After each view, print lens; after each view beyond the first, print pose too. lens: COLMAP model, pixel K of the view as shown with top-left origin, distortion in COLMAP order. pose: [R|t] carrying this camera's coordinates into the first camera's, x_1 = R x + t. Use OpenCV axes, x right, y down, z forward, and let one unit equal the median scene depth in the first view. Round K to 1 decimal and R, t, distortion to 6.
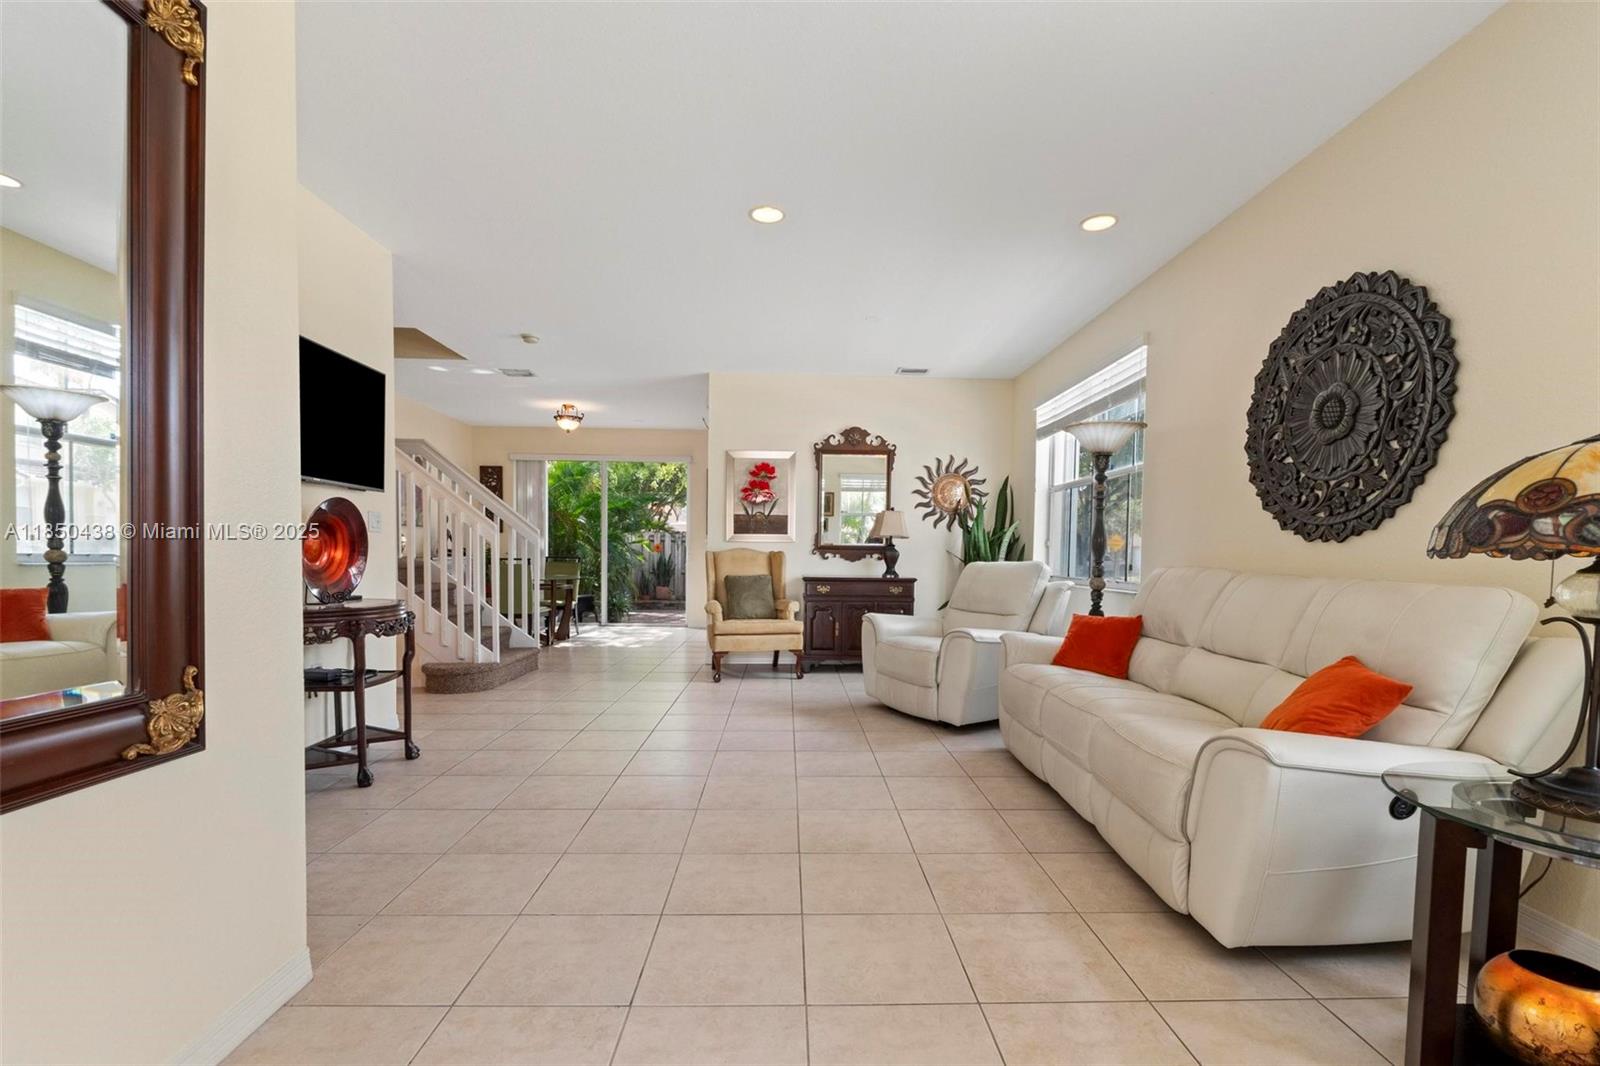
lens RADIAL K [[686.8, 0, 815.6], [0, 686.8, 572.1], [0, 0, 1]] dist [0.002063, -0.003134]
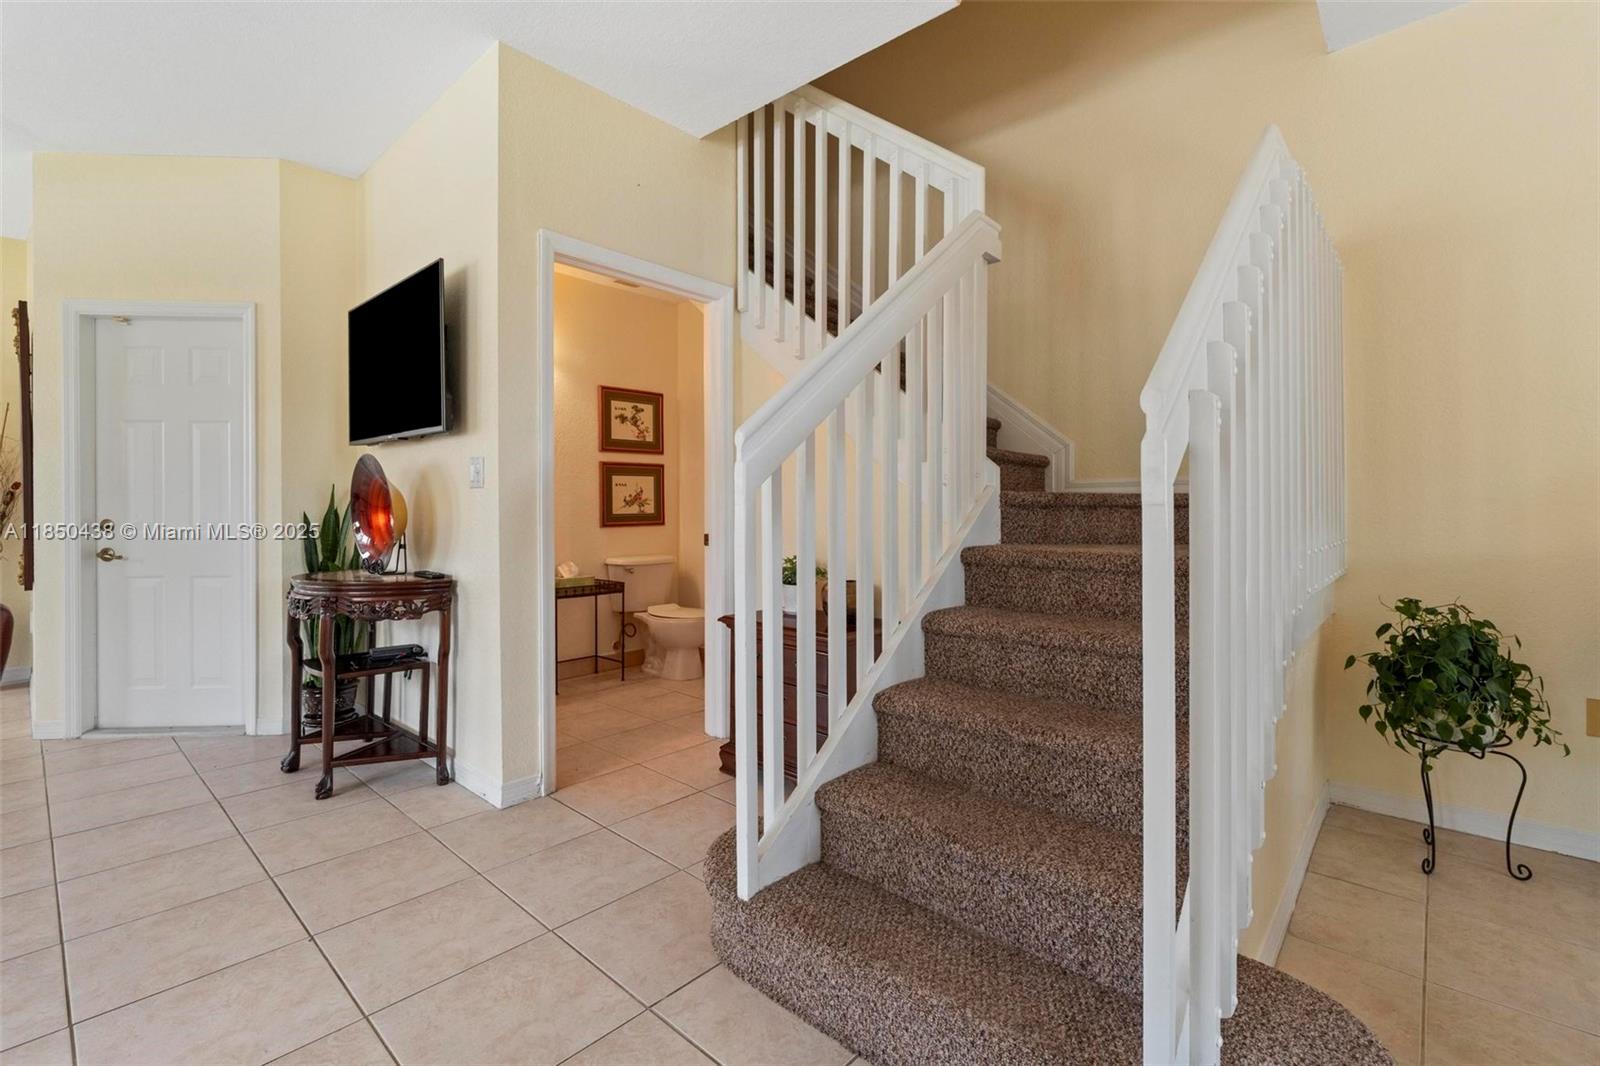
lens RADIAL K [[686.8, 0, 798.4], [0, 686.8, 520.9], [0, 0, 1]] dist [0.002063, -0.003134]
pose [[-0.703371, -0.008055, -0.710777, -0.220522], [-0.031669, 0.999298, 0.020015, -0.027644], [0.710117, 0.036588, -0.703132, 0.974774]]
